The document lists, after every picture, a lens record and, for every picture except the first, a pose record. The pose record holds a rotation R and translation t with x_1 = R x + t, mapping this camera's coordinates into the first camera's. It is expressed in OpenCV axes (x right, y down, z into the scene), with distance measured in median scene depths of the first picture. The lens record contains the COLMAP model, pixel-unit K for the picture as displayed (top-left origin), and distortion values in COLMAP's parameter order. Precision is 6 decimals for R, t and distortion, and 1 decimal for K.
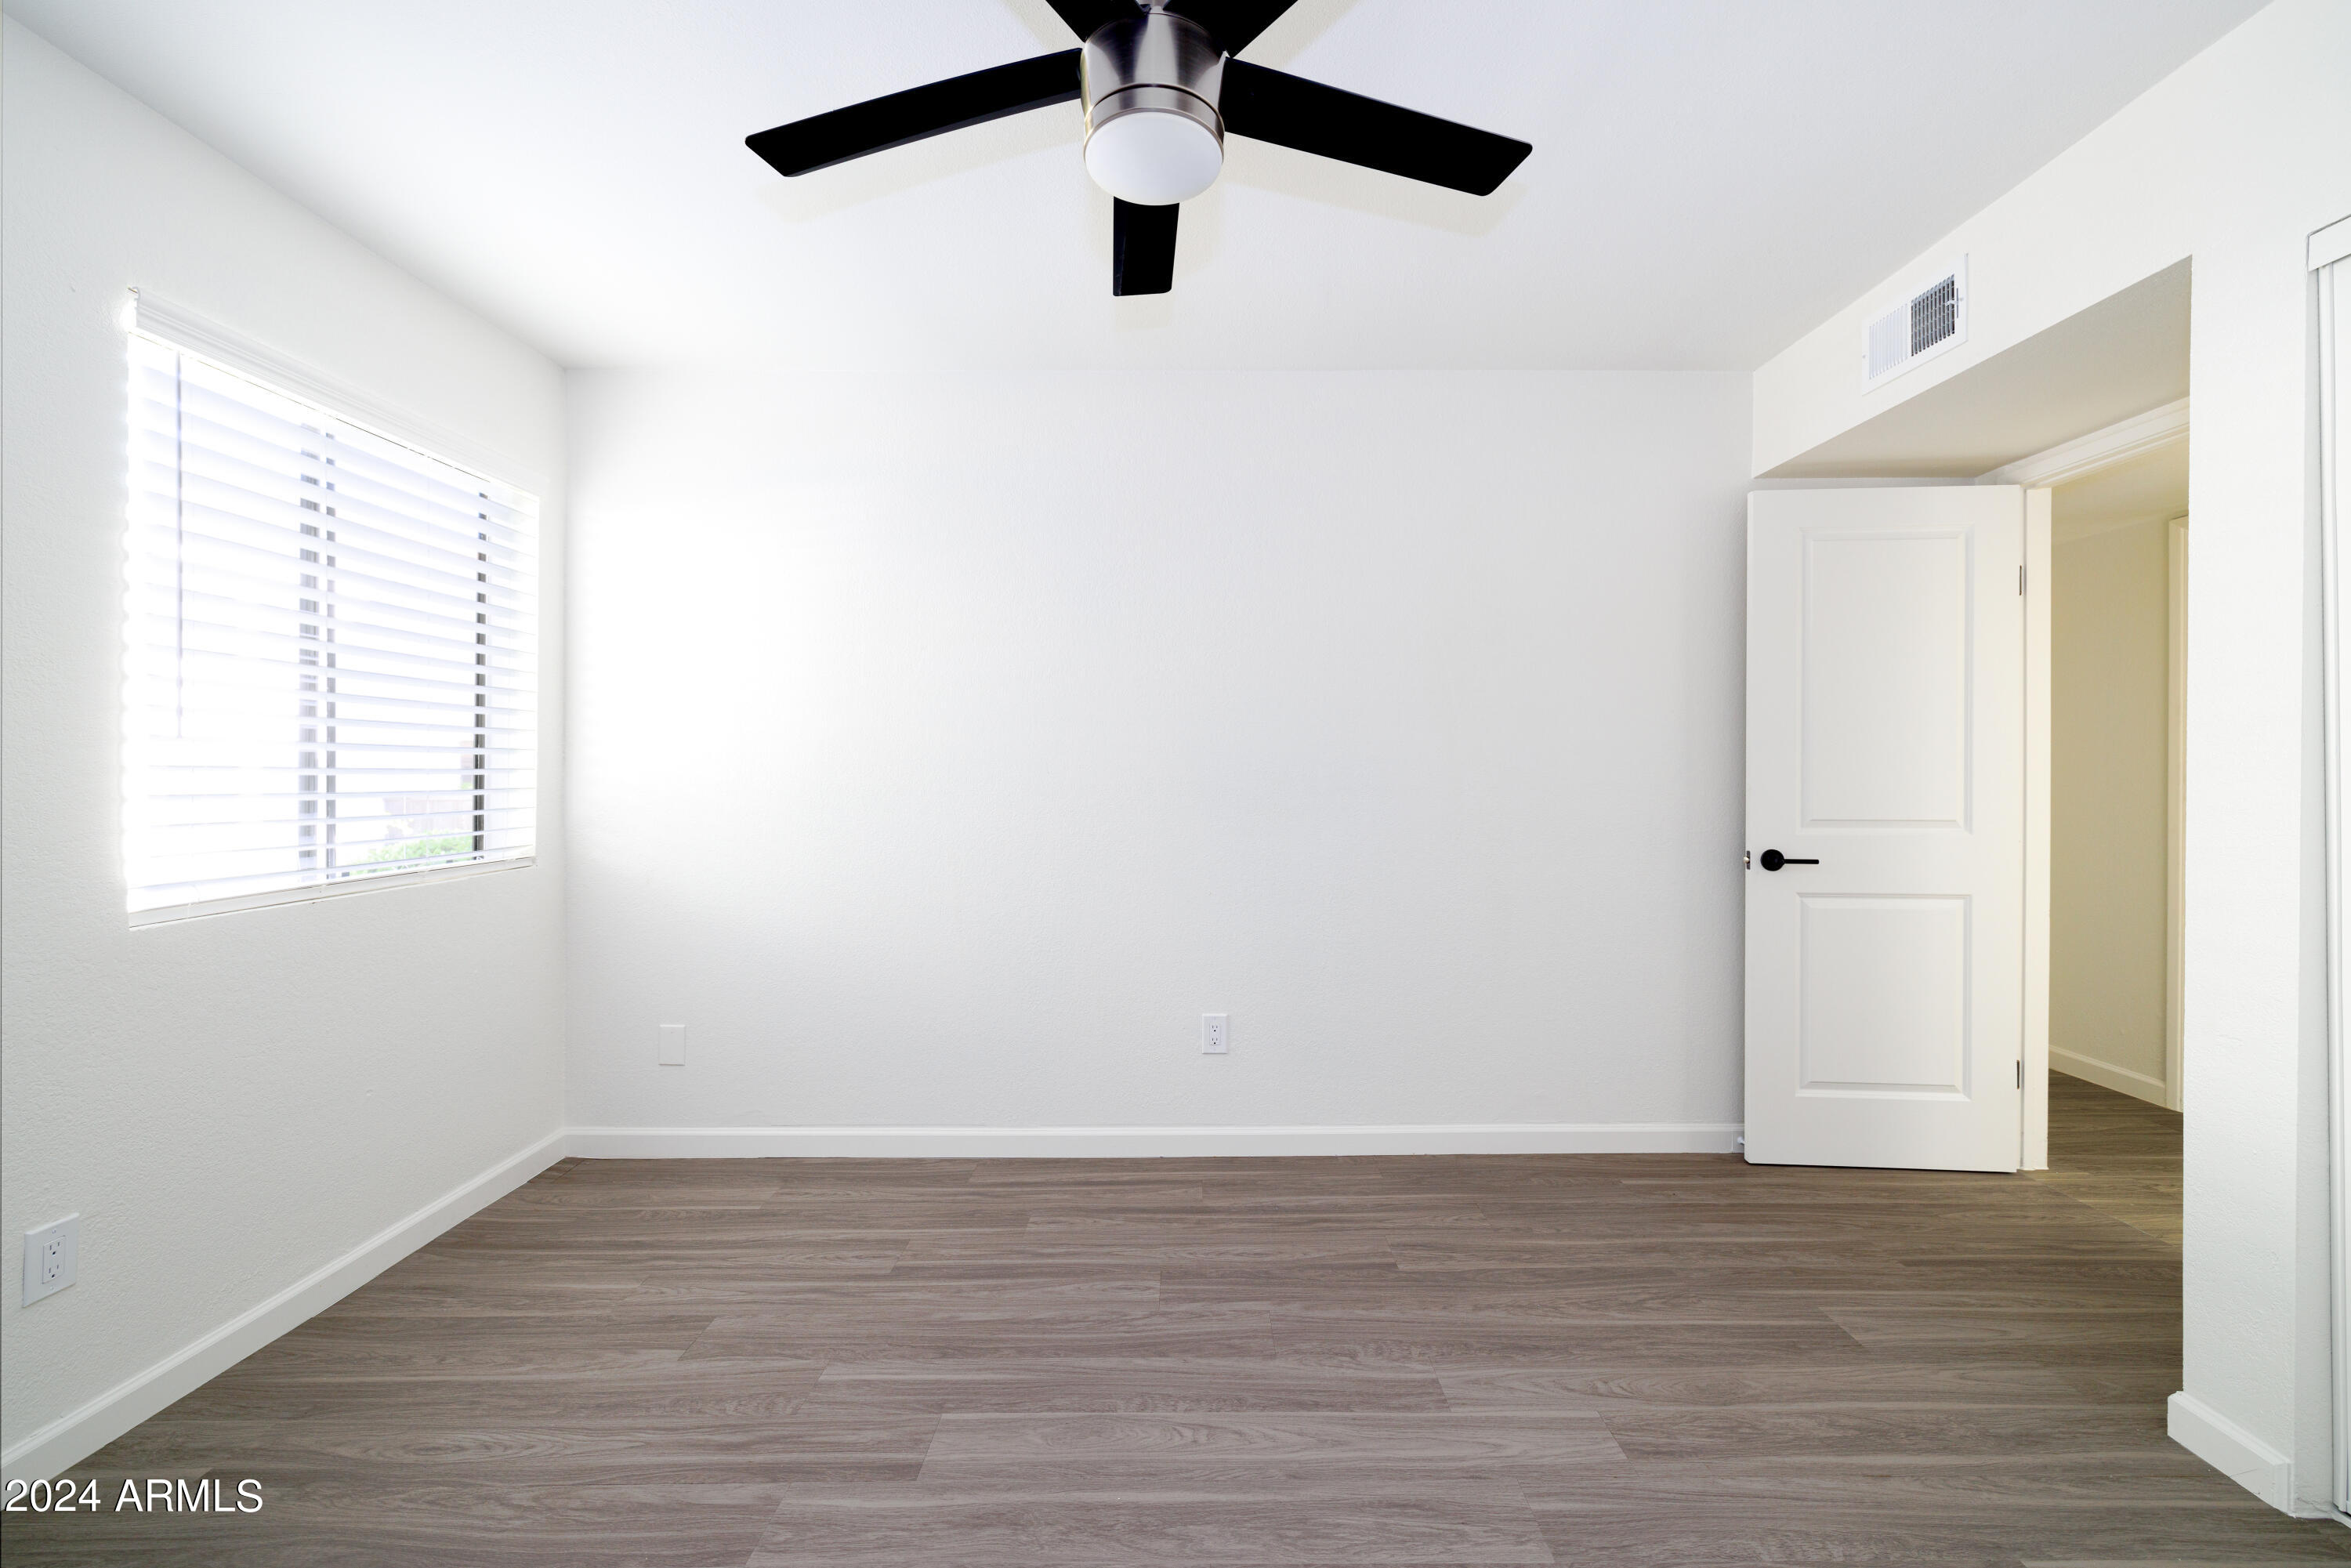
lens RADIAL K [[987.0, 0, 1182.1], [0, 987.0, 762.9], [0, 0, 1]] dist [0.002315, 0.000220]
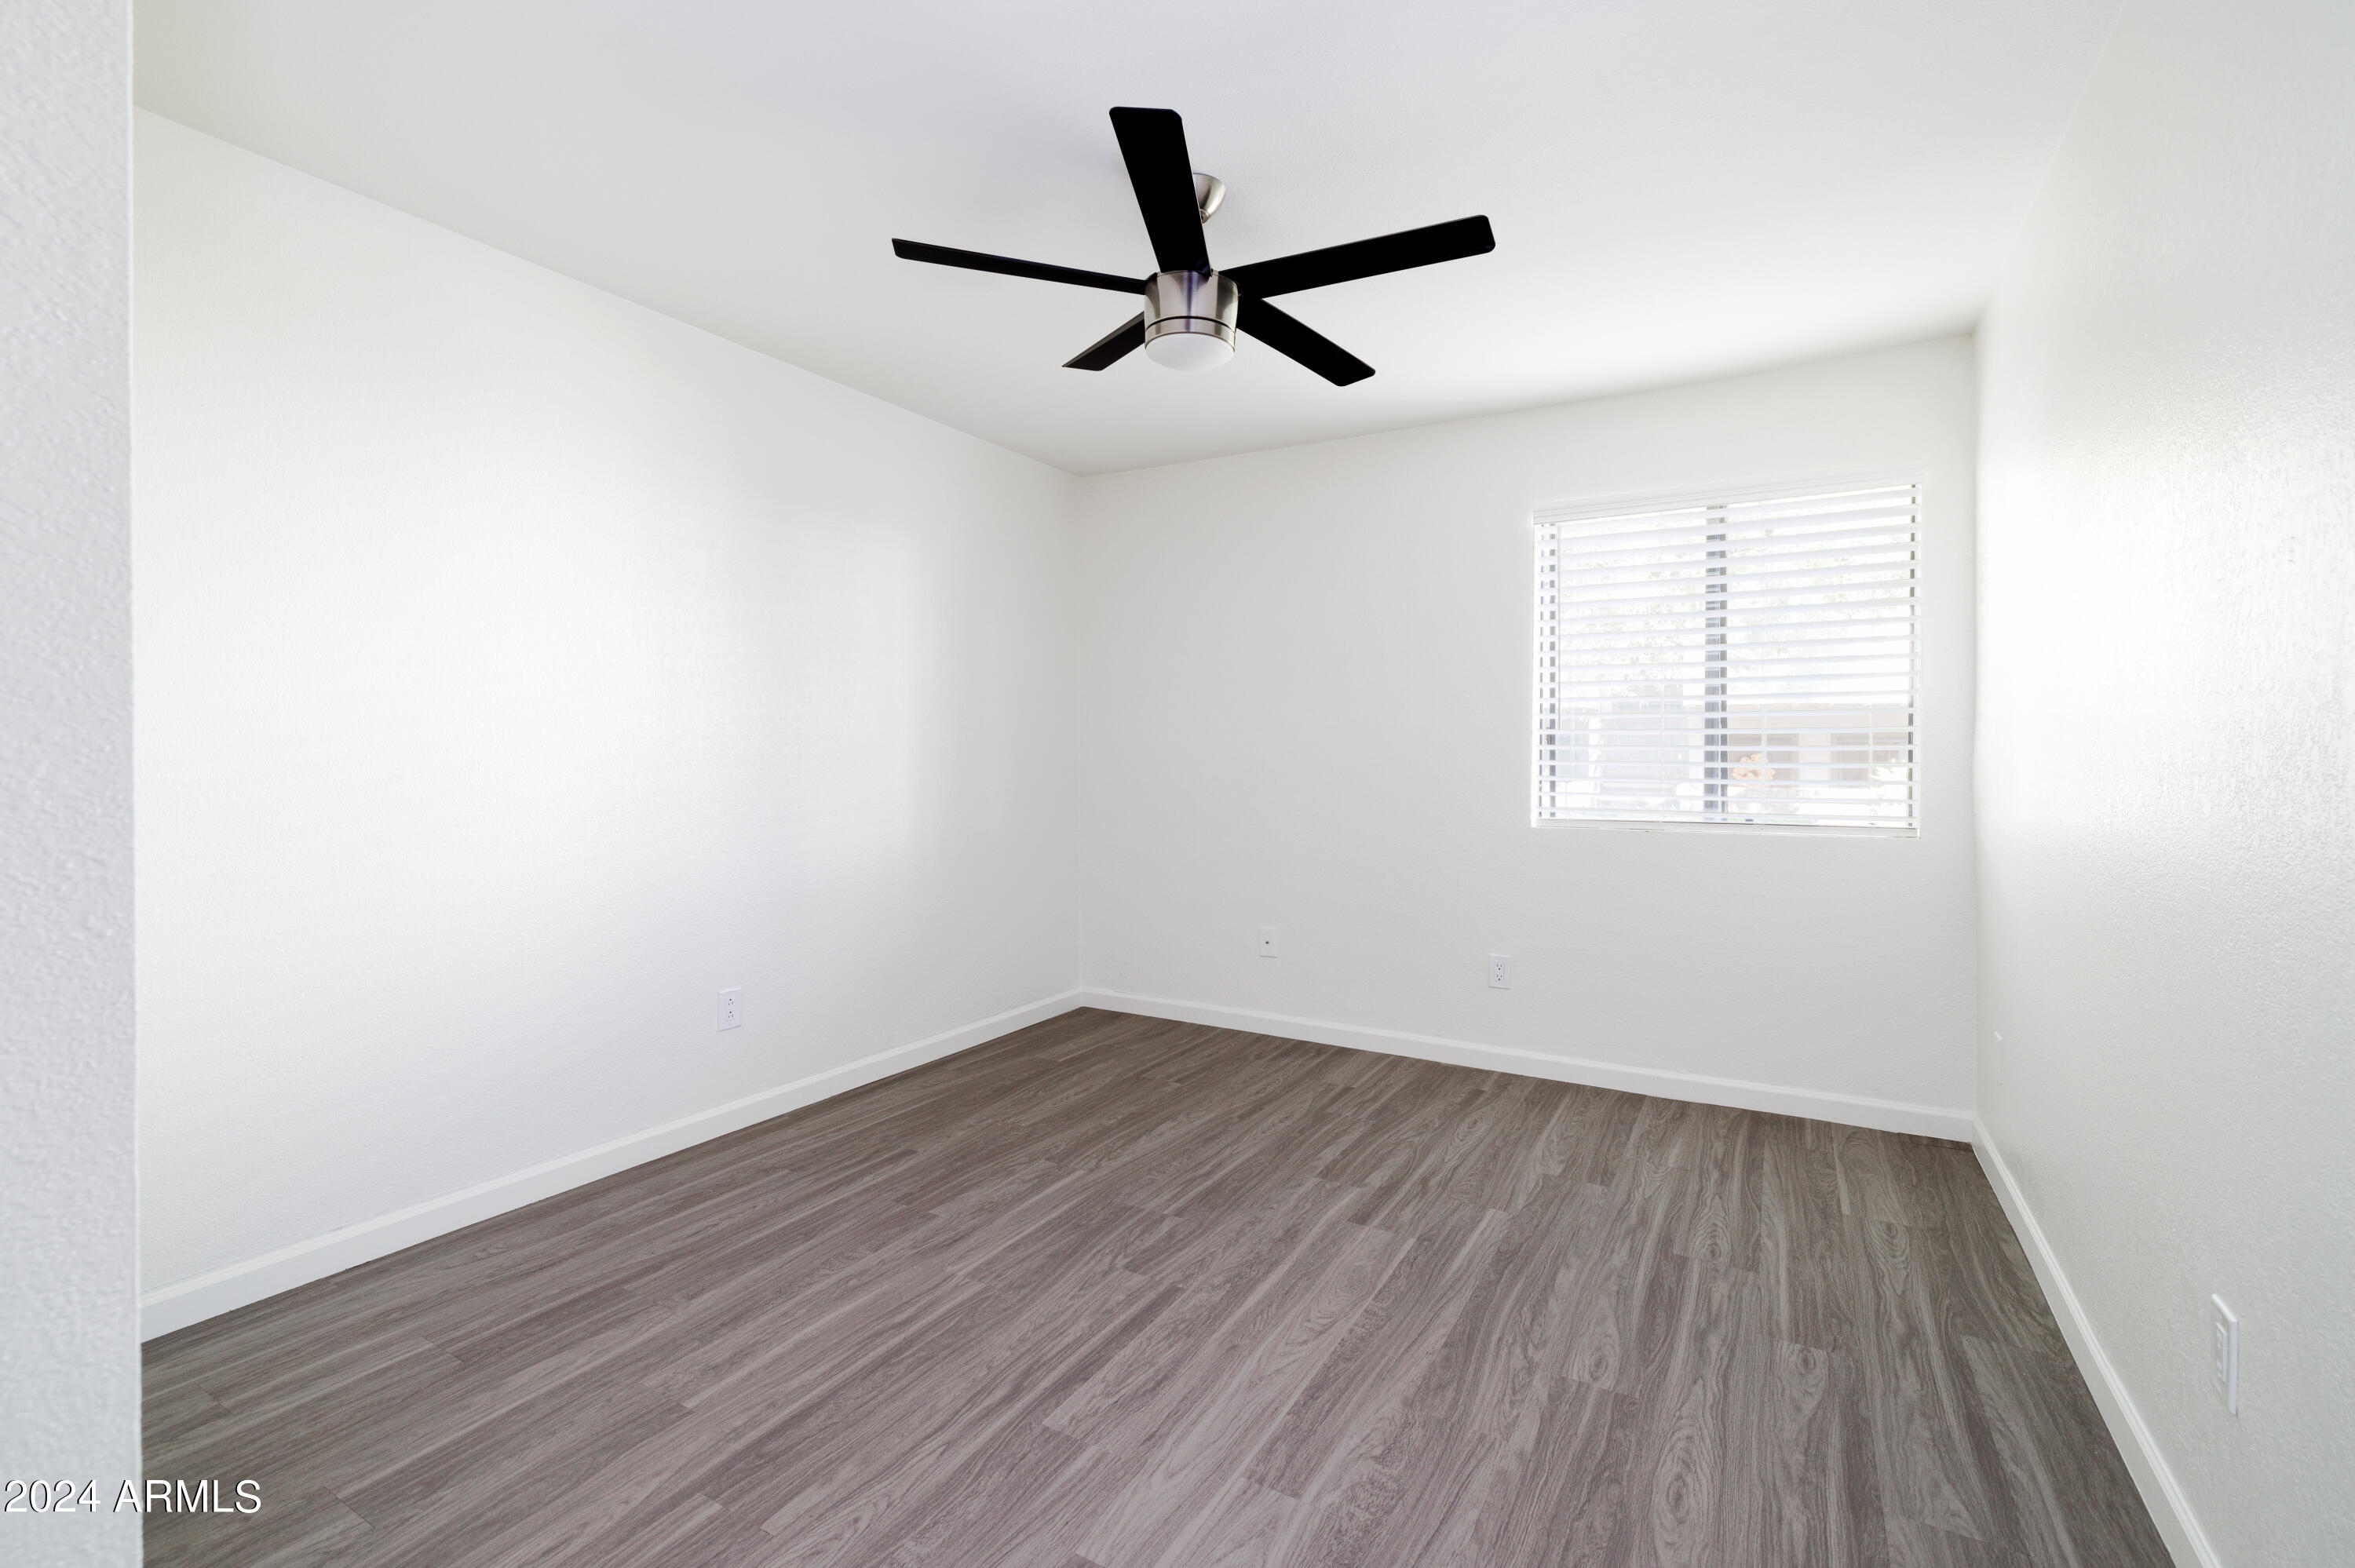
lens RADIAL K [[988.6, 0, 1184.1], [0, 988.6, 762.9], [0, 0, 1]] dist [0.002315, 0.000220]
pose [[-0.480331, 0.007412, -0.877056, 0.954612], [0.006663, 0.999966, 0.004802, 0.020191], [0.877062, -0.003537, -0.480365, 1.243736]]
